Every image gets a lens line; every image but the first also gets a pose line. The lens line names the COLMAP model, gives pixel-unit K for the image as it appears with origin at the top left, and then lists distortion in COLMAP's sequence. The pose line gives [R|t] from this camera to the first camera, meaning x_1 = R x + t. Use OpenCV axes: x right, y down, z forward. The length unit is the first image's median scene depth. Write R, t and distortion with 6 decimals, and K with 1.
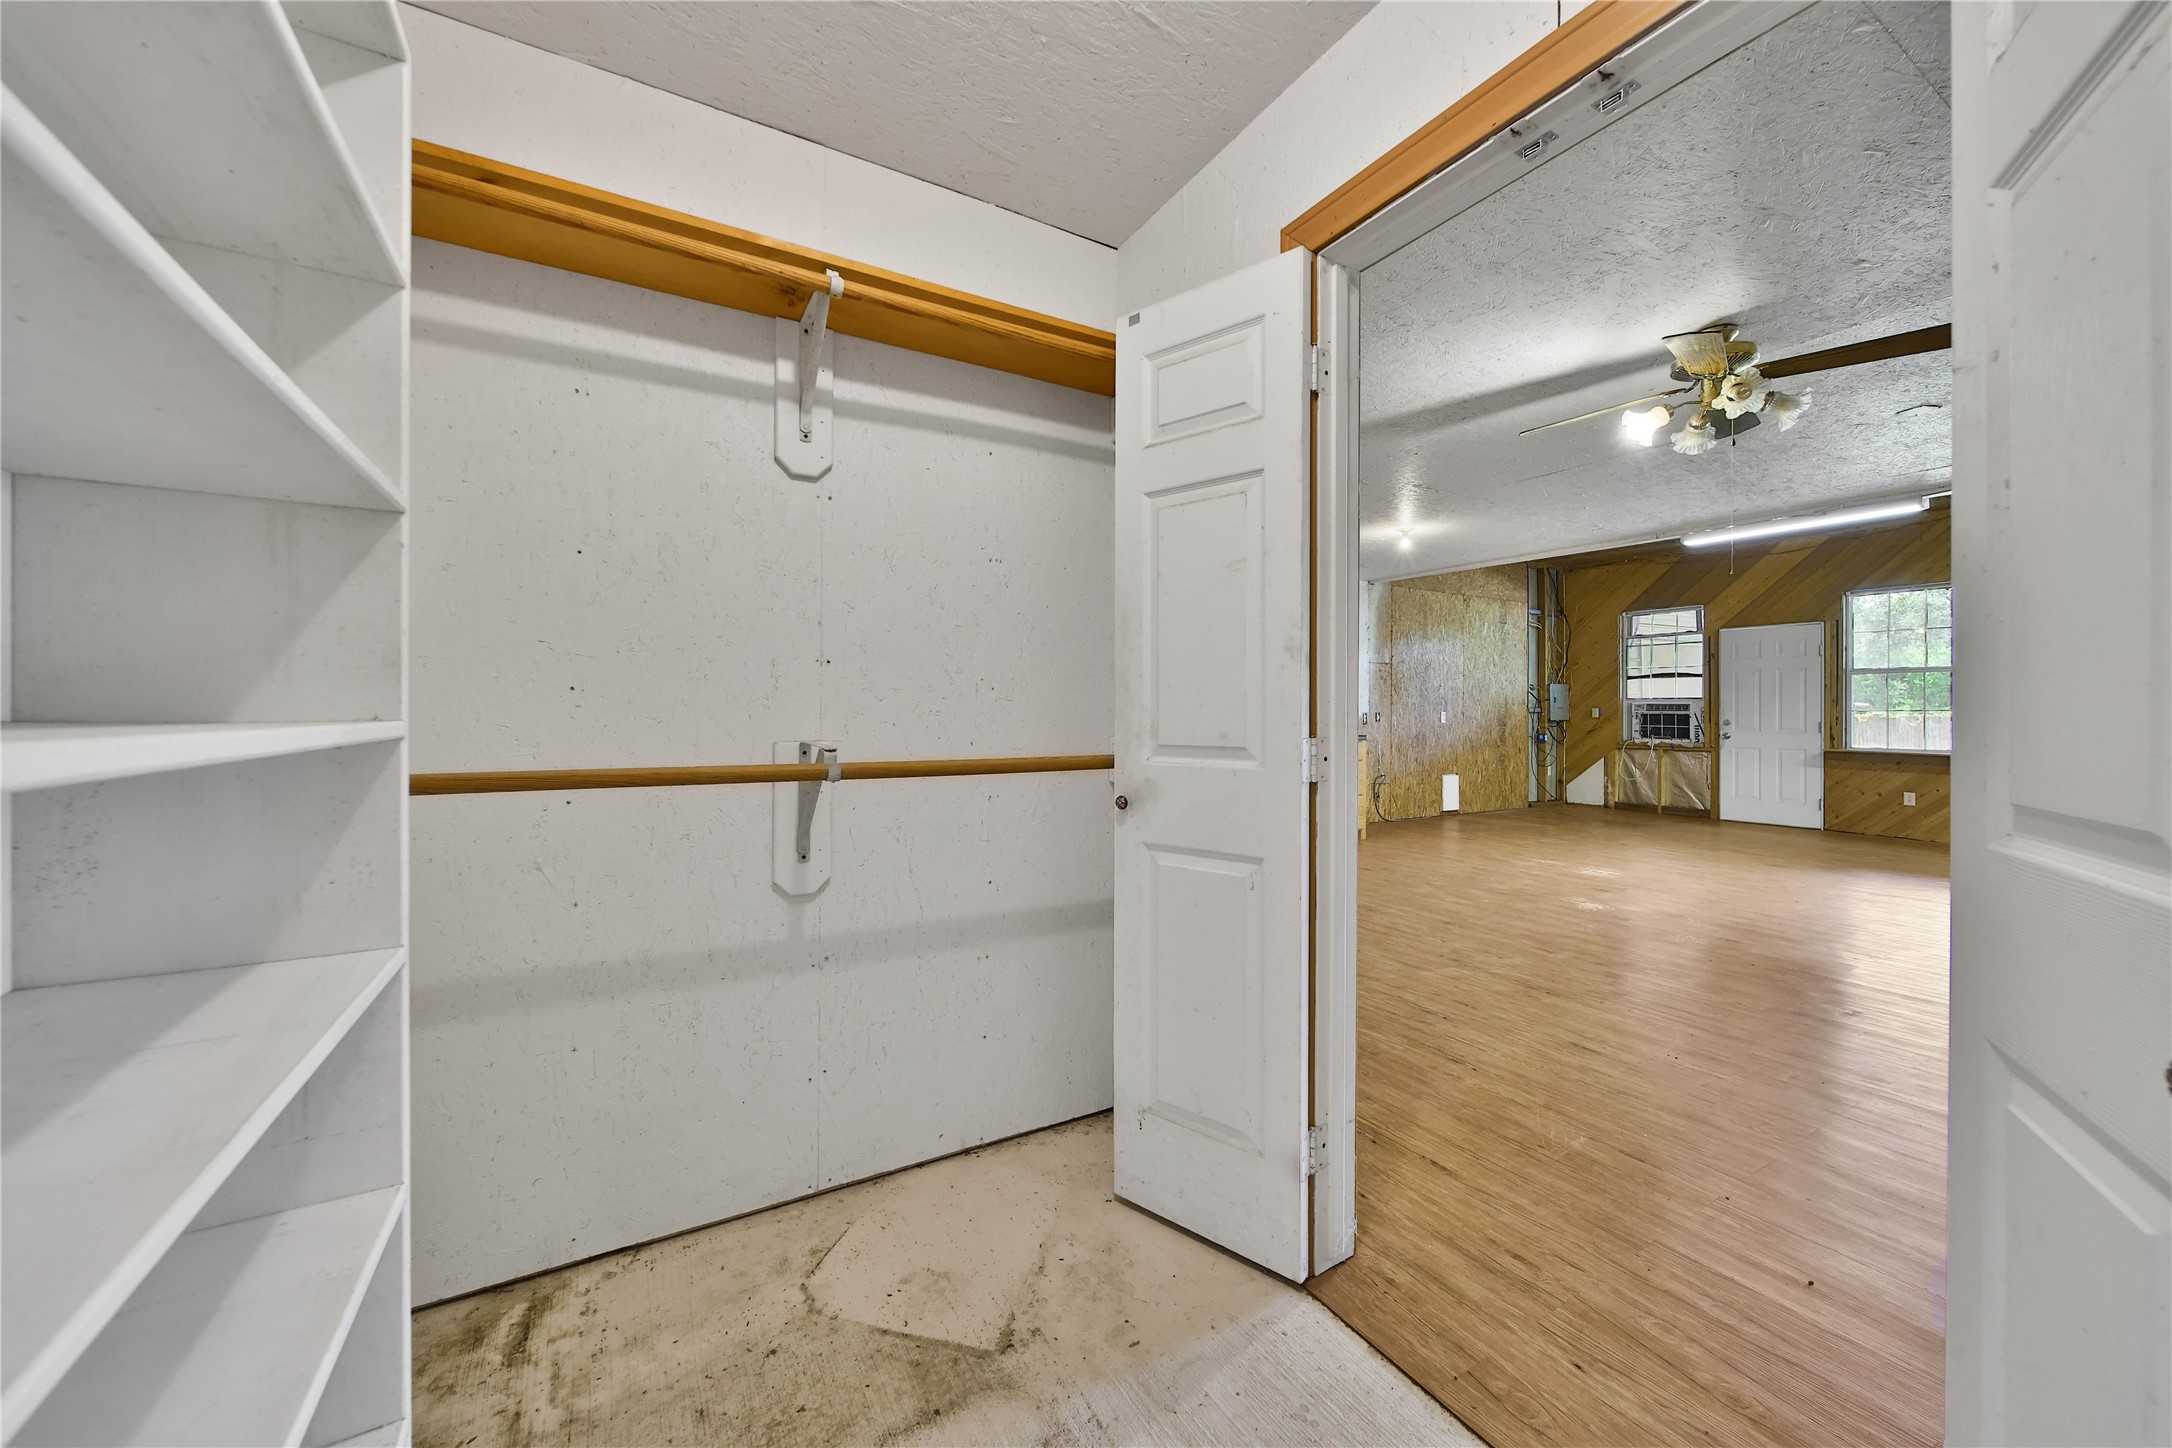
lens RADIAL K [[784.7, 0, 1078.7], [0, 784.7, 712.4], [0, 0, 1]] dist [0.000020, -0.001120]
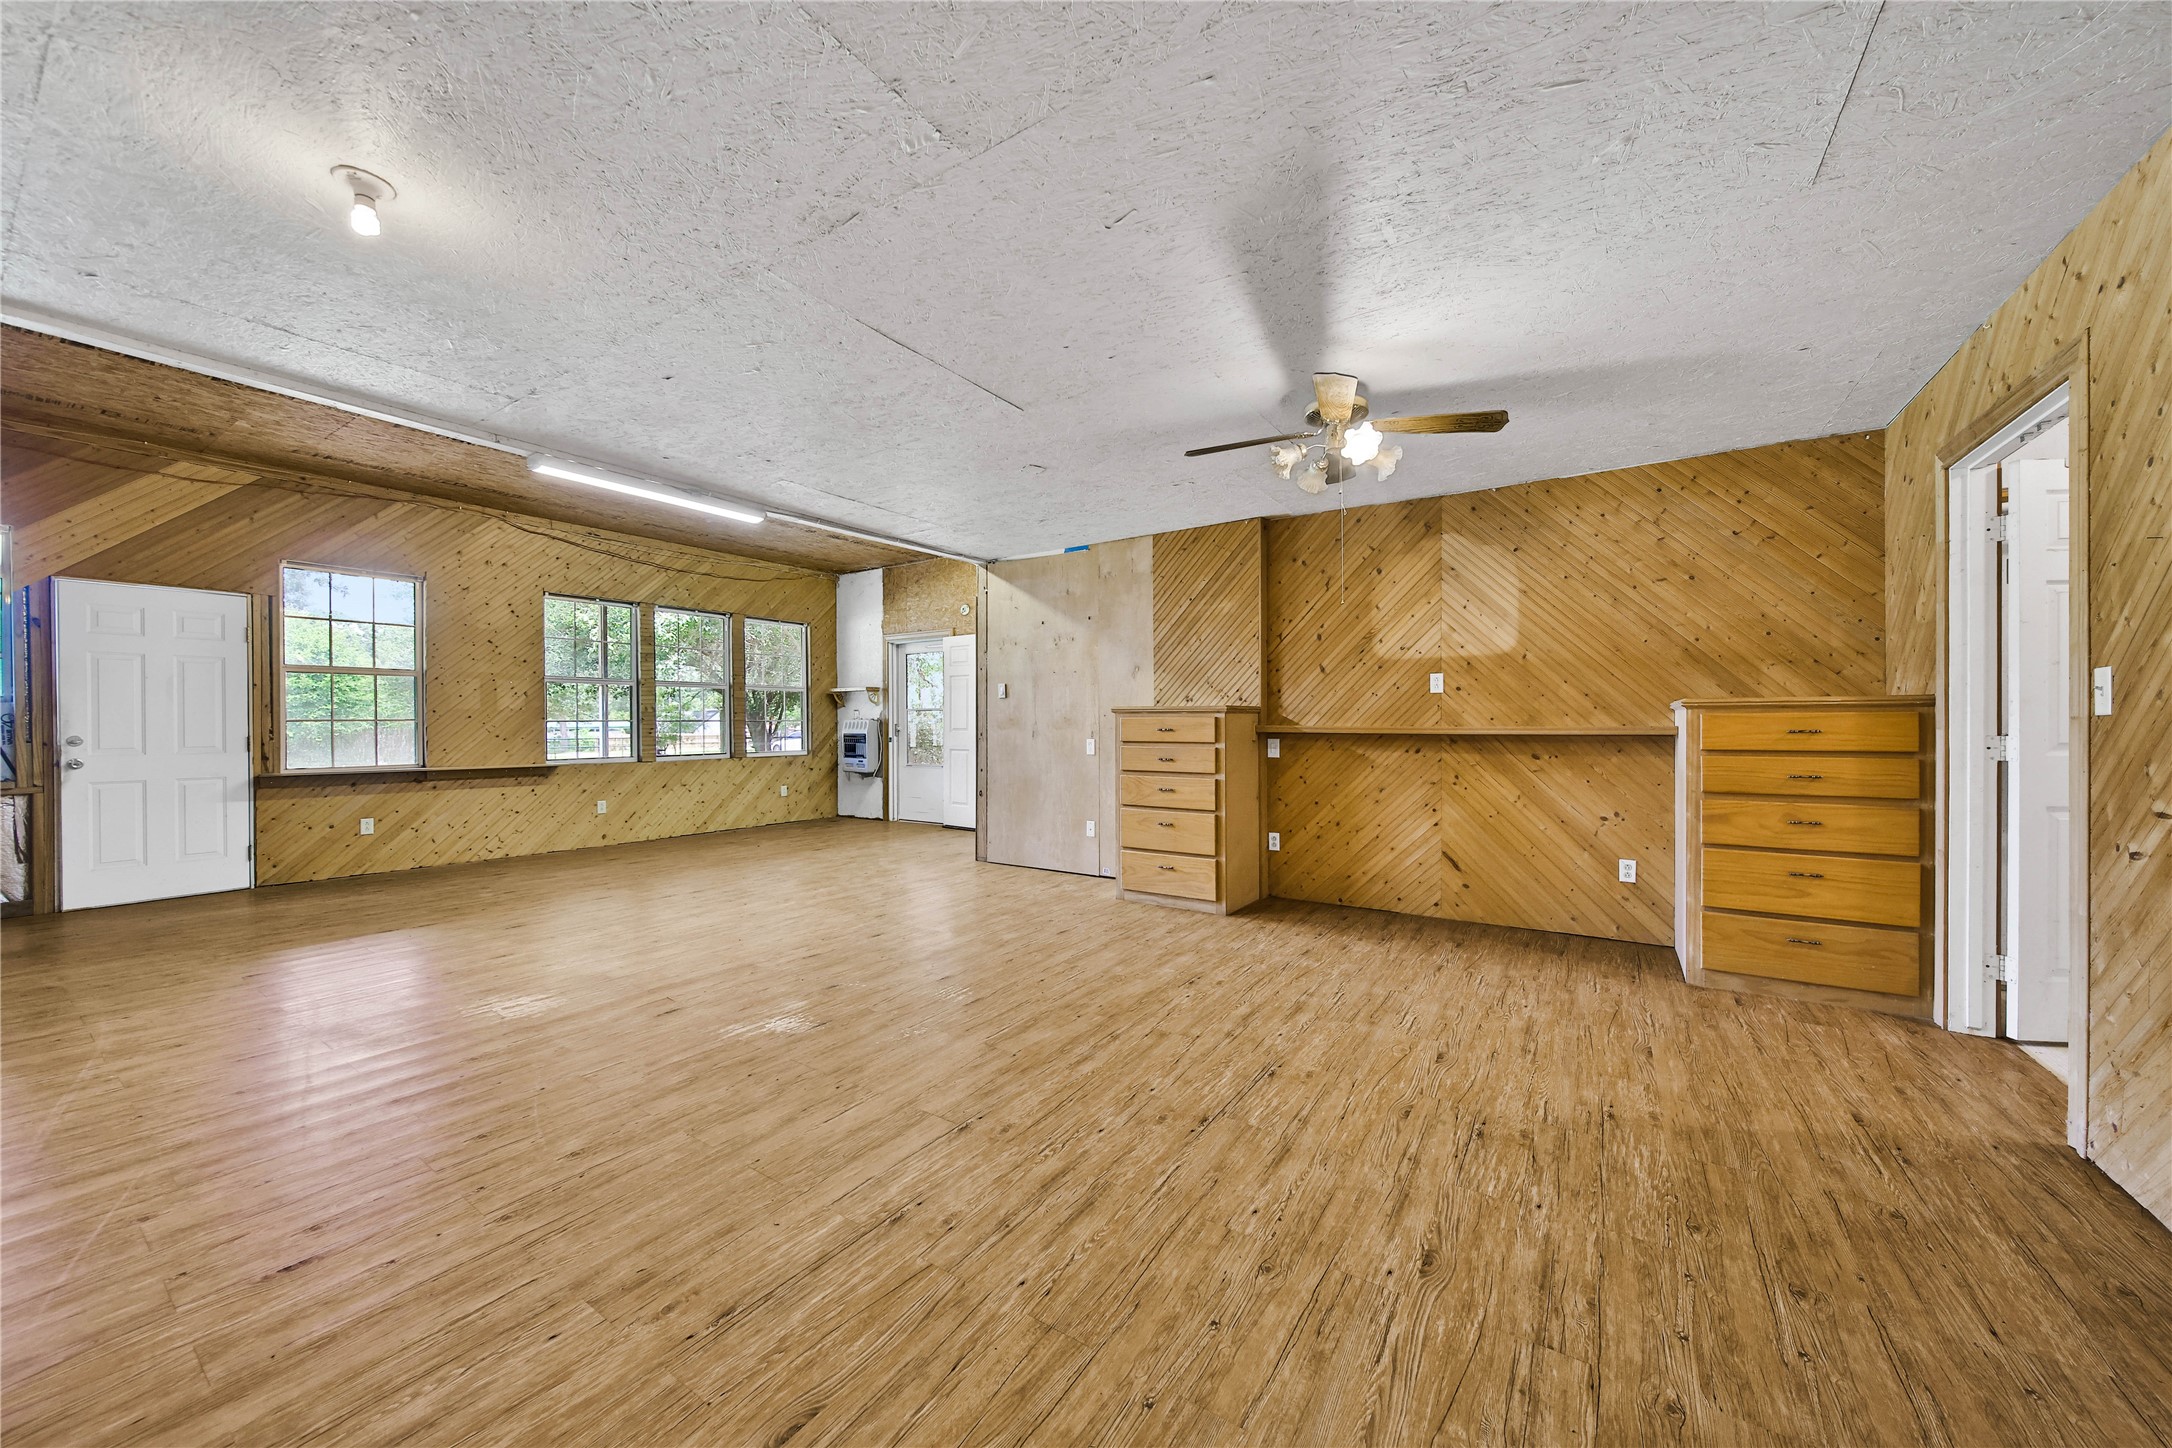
lens RADIAL K [[784.7, 0, 1083.5], [0, 784.7, 730.2], [0, 0, 1]] dist [0.000020, -0.001120]
pose [[-0.440420, -0.011663, 0.897716, -0.016517], [0.001818, 0.999902, 0.013882, -0.001625], [-0.897790, 0.007746, -0.440356, 0.650880]]
